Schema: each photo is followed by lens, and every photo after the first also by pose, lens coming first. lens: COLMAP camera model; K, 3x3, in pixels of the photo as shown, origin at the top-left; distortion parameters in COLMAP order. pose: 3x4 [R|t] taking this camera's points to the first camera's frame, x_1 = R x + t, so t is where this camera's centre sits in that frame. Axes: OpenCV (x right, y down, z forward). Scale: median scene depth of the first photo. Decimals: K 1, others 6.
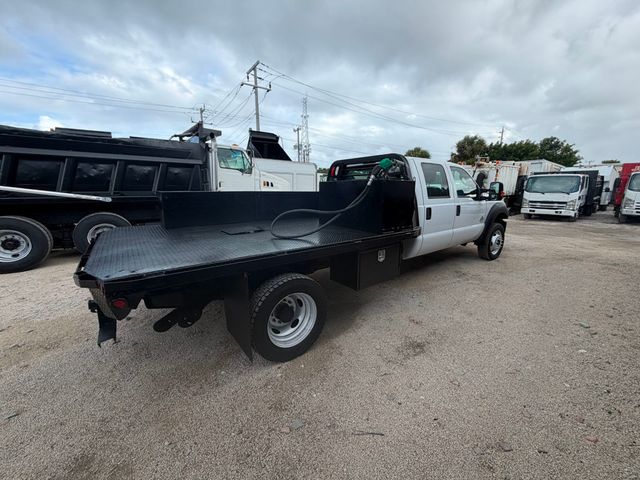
lens RADIAL K [[251.5, 0, 318.7], [0, 251.5, 242.0], [0, 0, 1]] dist [-0.001463, 0.000145]
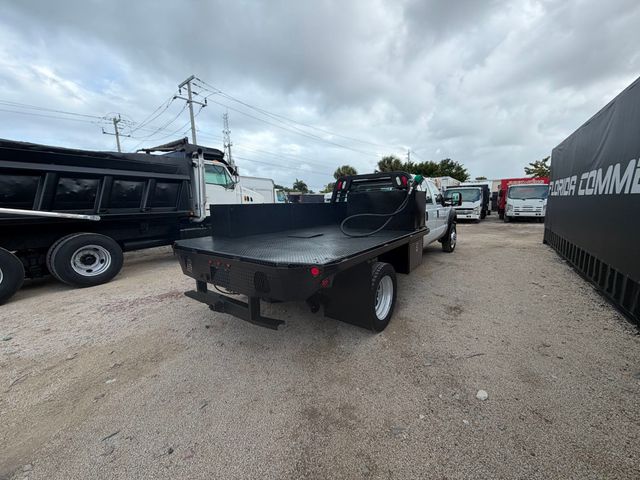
lens RADIAL K [[251.5, 0, 318.7], [0, 251.5, 242.0], [0, 0, 1]] dist [-0.001463, 0.000145]
pose [[0.960973, -0.066692, 0.268484, -0.275924], [0.082740, 0.995371, -0.048896, 0.023273], [-0.263980, 0.069202, 0.962042, -0.062208]]
